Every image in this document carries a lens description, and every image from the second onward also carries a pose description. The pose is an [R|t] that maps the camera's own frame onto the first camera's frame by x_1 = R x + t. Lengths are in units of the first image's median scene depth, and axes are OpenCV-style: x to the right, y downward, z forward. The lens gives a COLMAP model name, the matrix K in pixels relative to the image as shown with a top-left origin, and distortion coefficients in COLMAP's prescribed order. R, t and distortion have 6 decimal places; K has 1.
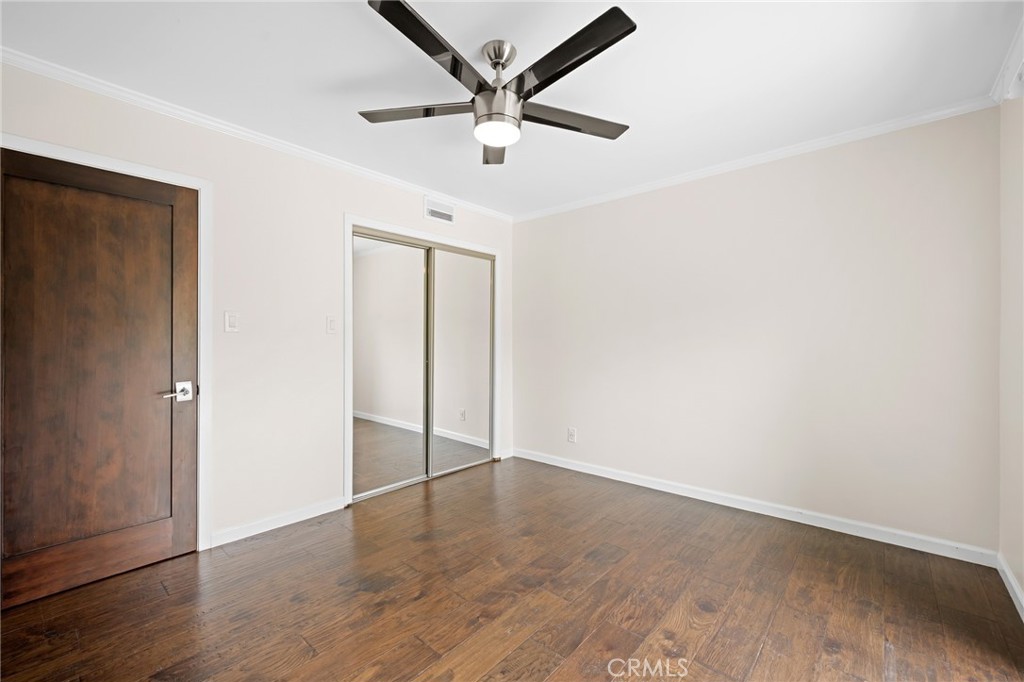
lens RADIAL K [[428.0, 0, 510.2], [0, 428.0, 337.1], [0, 0, 1]] dist [-0.008287, 0.001431]
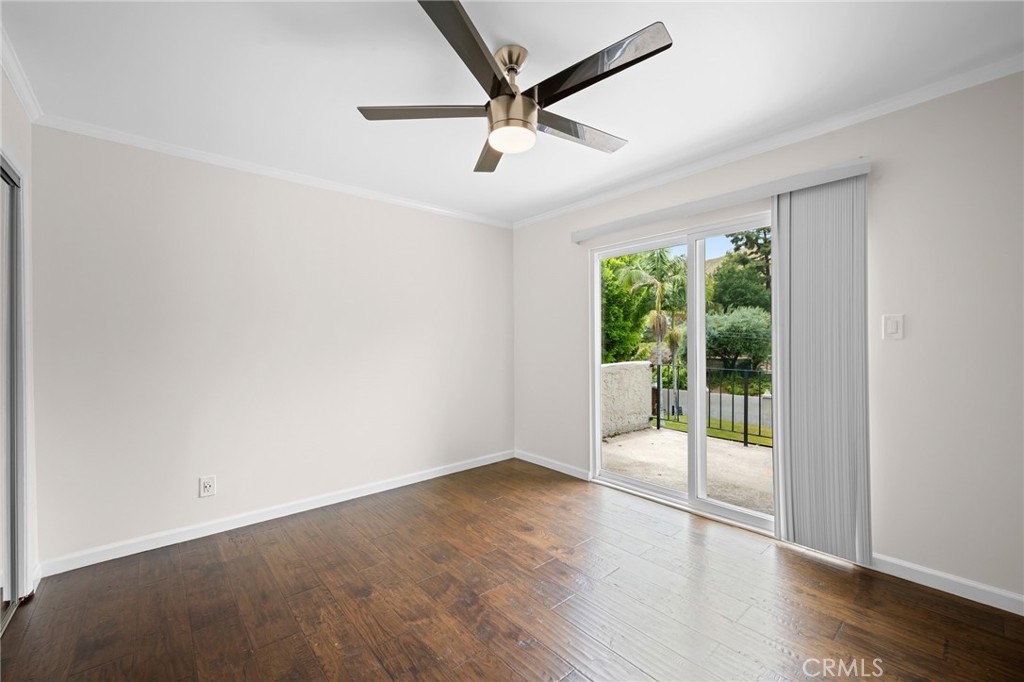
lens RADIAL K [[428.0, 0, 511.4], [0, 428.0, 341.7], [0, 0, 1]] dist [-0.008287, 0.001431]
pose [[0.111450, -0.000853, 0.993770, -0.876643], [0.001136, 0.999999, 0.000731, -0.010144], [-0.993769, 0.001048, 0.111451, 0.776197]]
